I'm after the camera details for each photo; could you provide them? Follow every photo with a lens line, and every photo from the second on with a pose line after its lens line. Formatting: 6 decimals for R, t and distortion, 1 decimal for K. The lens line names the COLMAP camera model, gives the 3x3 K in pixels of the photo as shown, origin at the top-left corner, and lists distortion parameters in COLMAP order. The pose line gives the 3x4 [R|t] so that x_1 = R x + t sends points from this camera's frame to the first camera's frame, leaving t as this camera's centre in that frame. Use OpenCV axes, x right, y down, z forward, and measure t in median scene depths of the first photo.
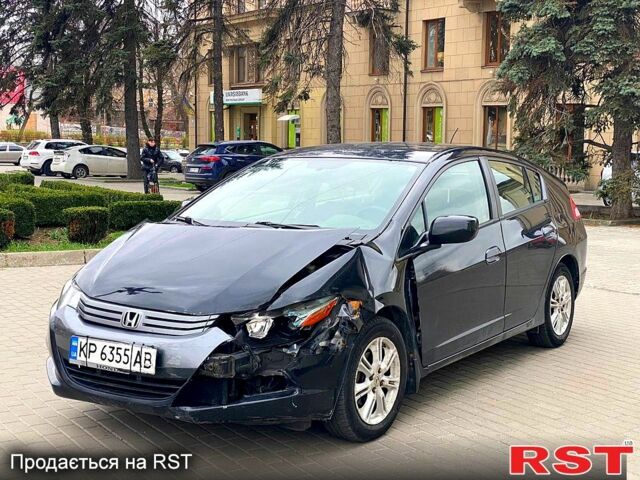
lens RADIAL K [[916.9, 0, 357.8], [0, 916.9, 259.2], [0, 0, 1]] dist [0.128306, 0.000000]
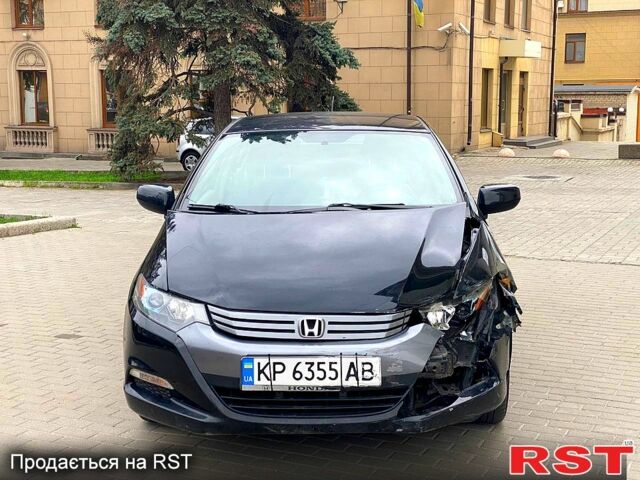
lens RADIAL K [[916.9, 0, 318.6], [0, 916.9, 238.3], [0, 0, 1]] dist [0.128306, 0.000000]
pose [[0.872030, -0.088881, 0.481314, -0.639217], [0.082160, 0.996002, 0.035071, -0.046401], [-0.482507, 0.008961, 0.875846, 0.253358]]
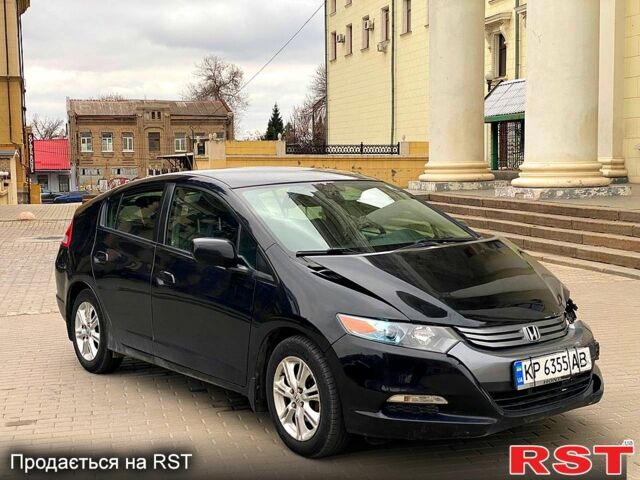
lens RADIAL K [[916.9, 0, 319.6], [0, 916.9, 243.9], [0, 0, 1]] dist [0.128306, 0.000000]
pose [[0.365321, -0.102160, 0.925259, -1.291796], [0.143075, 0.988311, 0.052632, -0.124724], [-0.919821, 0.113154, 0.375667, 0.816313]]
